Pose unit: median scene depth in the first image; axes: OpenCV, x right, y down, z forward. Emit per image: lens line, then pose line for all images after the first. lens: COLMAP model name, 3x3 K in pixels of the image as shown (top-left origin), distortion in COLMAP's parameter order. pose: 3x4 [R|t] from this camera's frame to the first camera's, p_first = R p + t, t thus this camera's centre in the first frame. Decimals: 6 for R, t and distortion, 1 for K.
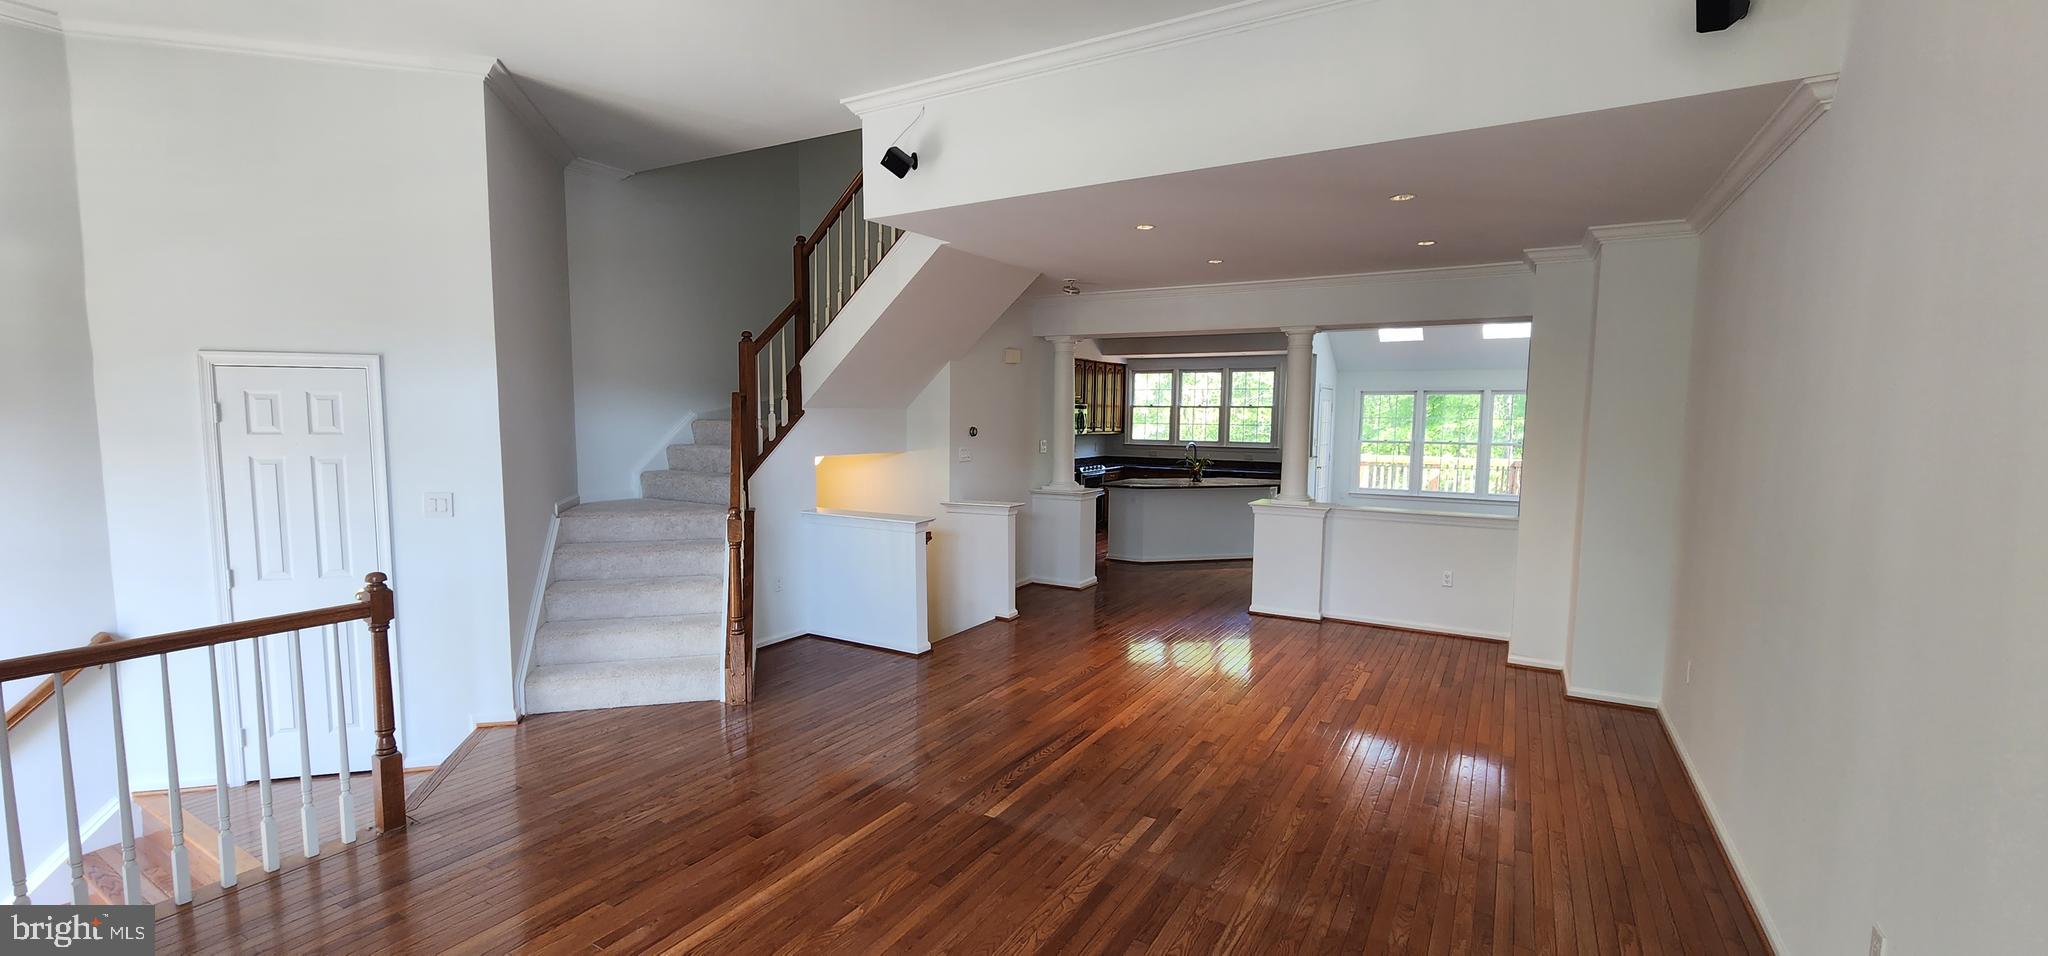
lens RADIAL K [[839.3, 0, 1017.1], [0, 839.3, 491.4], [0, 0, 1]] dist [-0.001015, -0.000691]
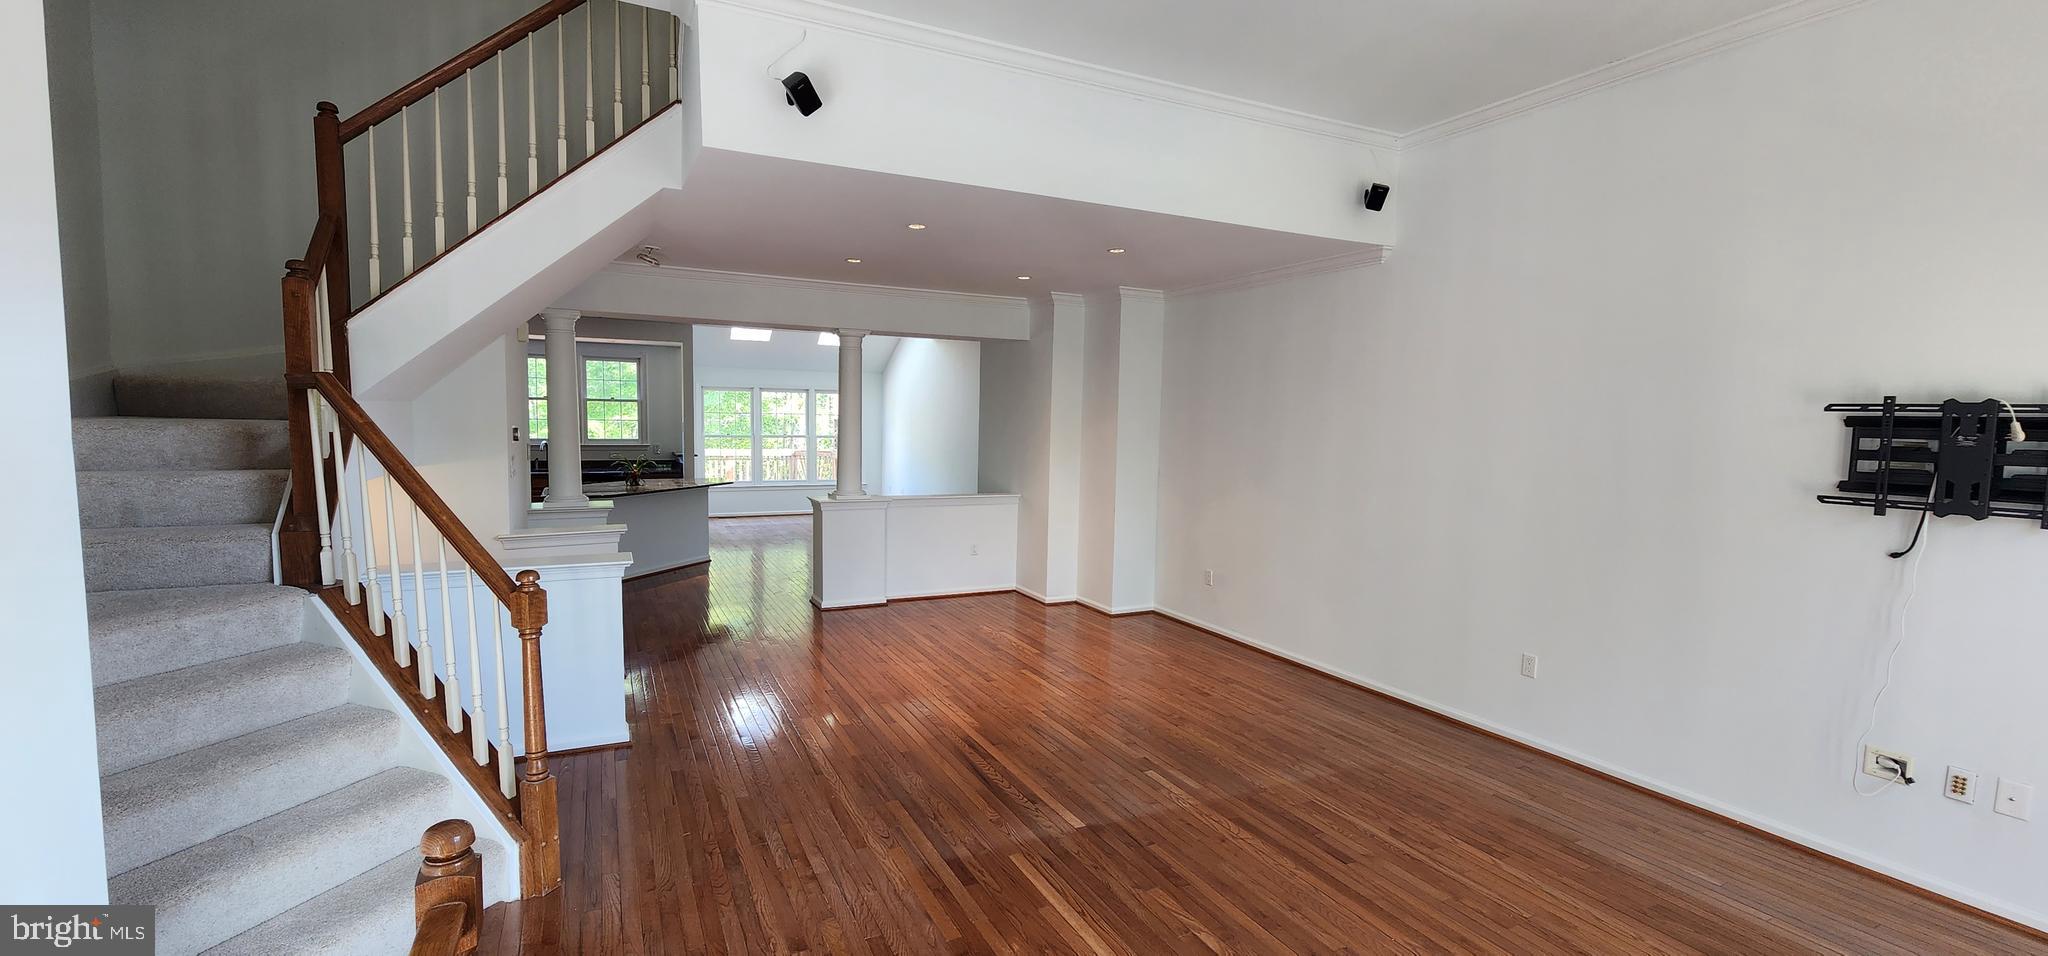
lens RADIAL K [[839.3, 0, 1017.1], [0, 839.3, 491.4], [0, 0, 1]] dist [-0.001015, -0.000691]
pose [[0.539076, -0.072924, 0.839094, -0.584213], [0.063780, 0.996919, 0.045665, -0.038410], [-0.839839, 0.028901, 0.542066, 0.343697]]
